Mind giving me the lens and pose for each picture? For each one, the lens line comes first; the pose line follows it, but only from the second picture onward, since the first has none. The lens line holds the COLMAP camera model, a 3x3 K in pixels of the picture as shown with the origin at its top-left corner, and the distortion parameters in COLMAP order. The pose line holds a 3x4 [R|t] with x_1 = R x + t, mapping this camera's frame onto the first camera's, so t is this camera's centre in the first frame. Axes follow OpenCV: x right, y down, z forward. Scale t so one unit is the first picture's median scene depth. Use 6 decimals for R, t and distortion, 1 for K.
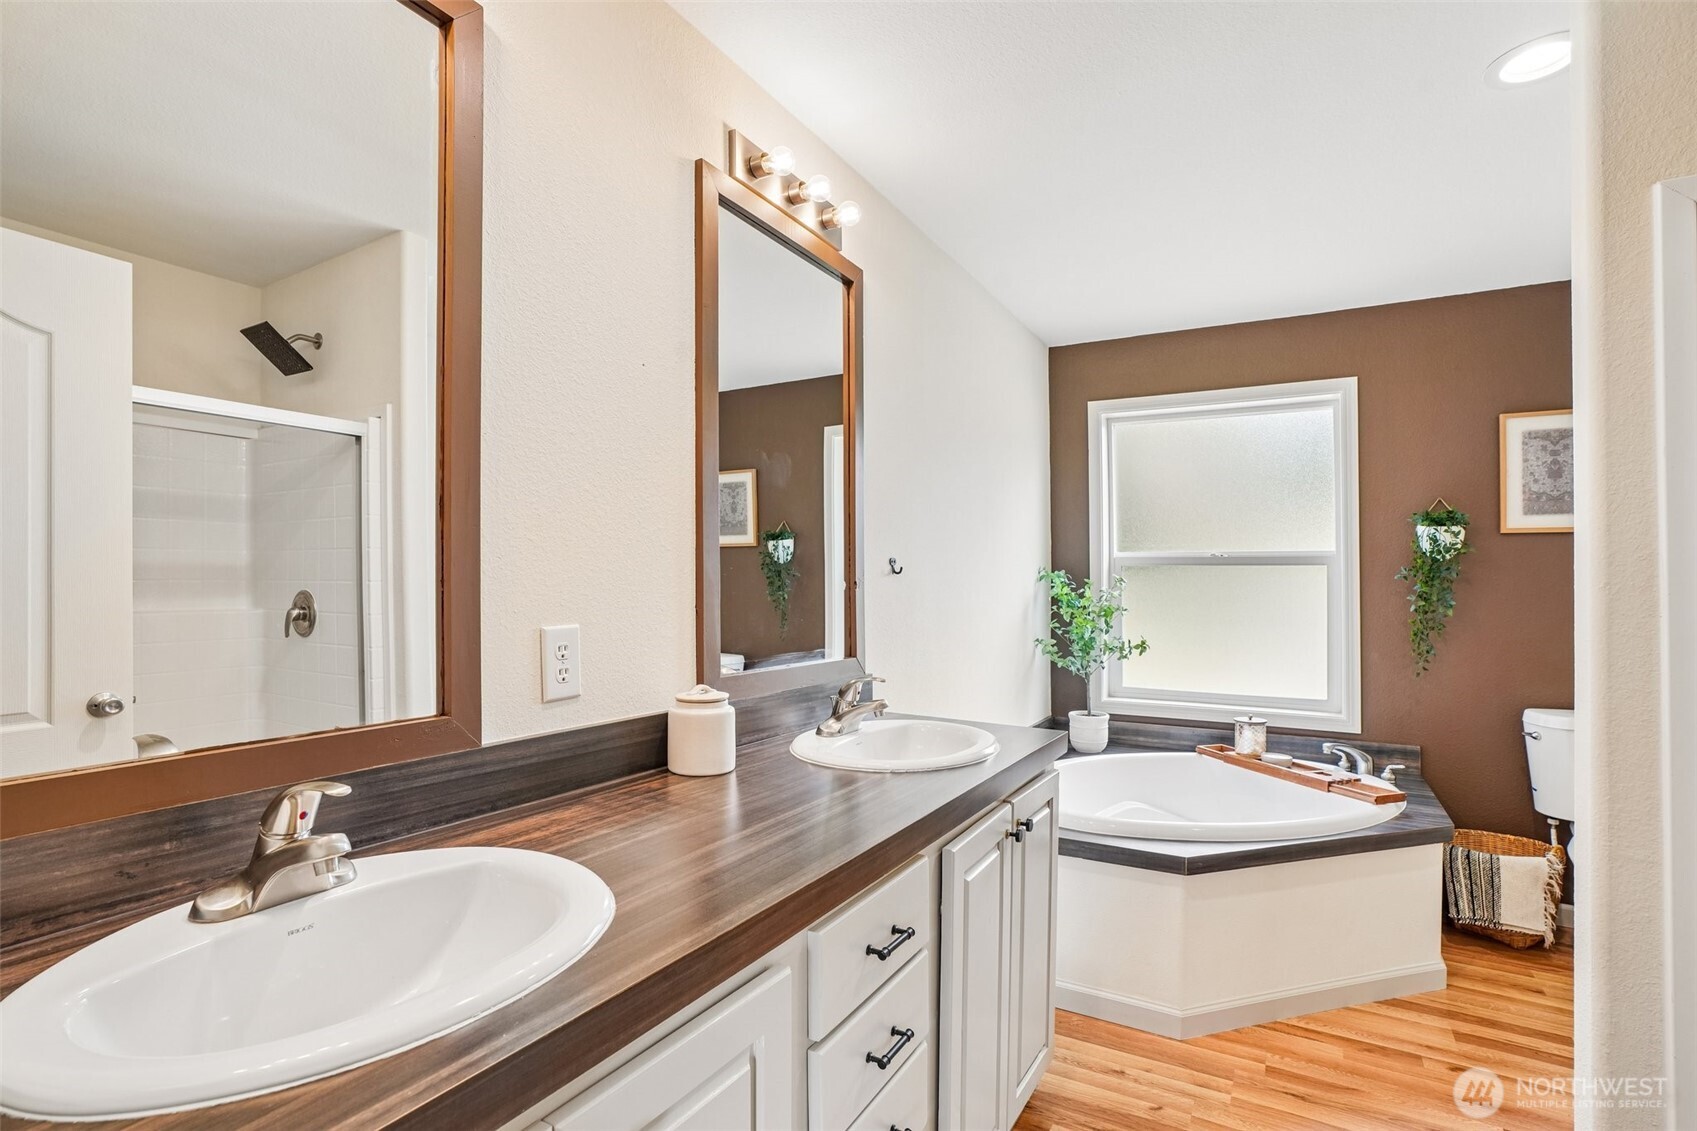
lens RADIAL K [[792.8, 0, 890.8], [0, 792.8, 583.0], [0, 0, 1]] dist [-0.014654, -0.000099]
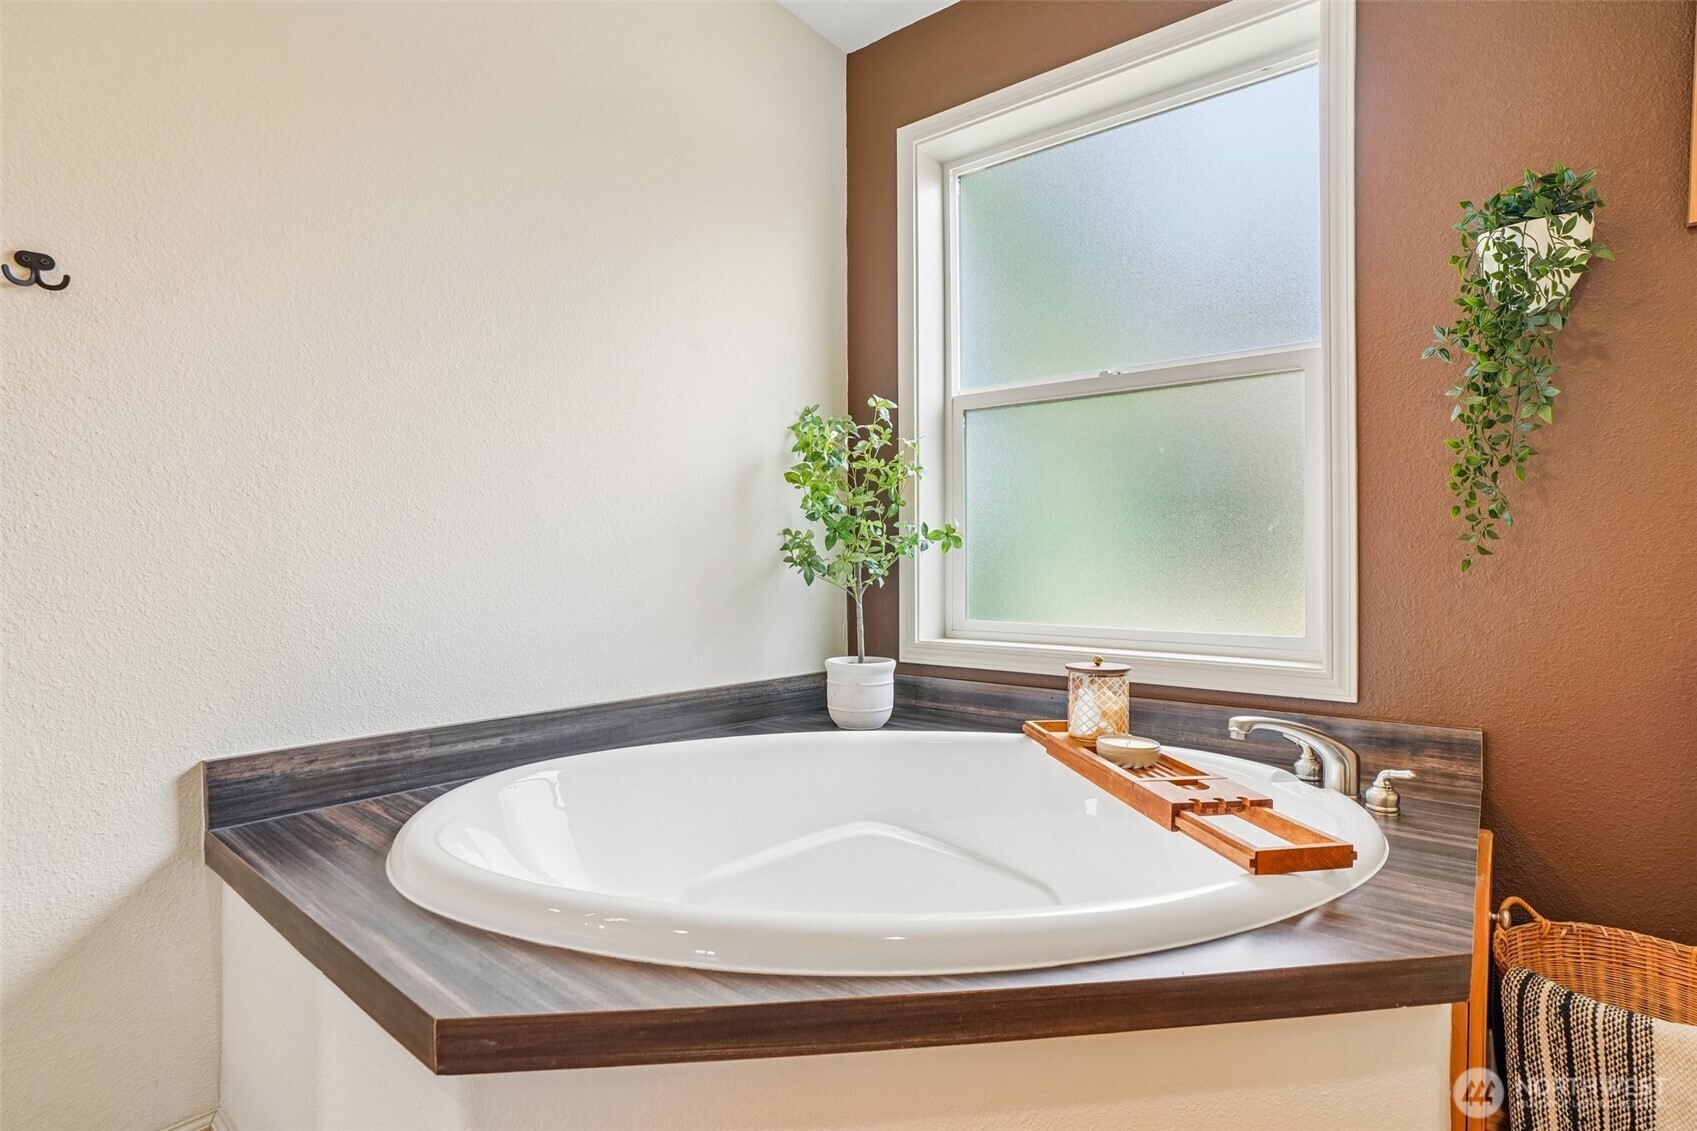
lens RADIAL K [[857.3, 0, 850.7], [0, 857.3, 575.1], [0, 0, 1]] dist [-0.013318, 0.001350]
pose [[0.987678, -0.000654, -0.156499, 0.405813], [0.003642, 0.999817, 0.018807, 0.111381], [0.156458, -0.019145, 0.987499, 0.480482]]
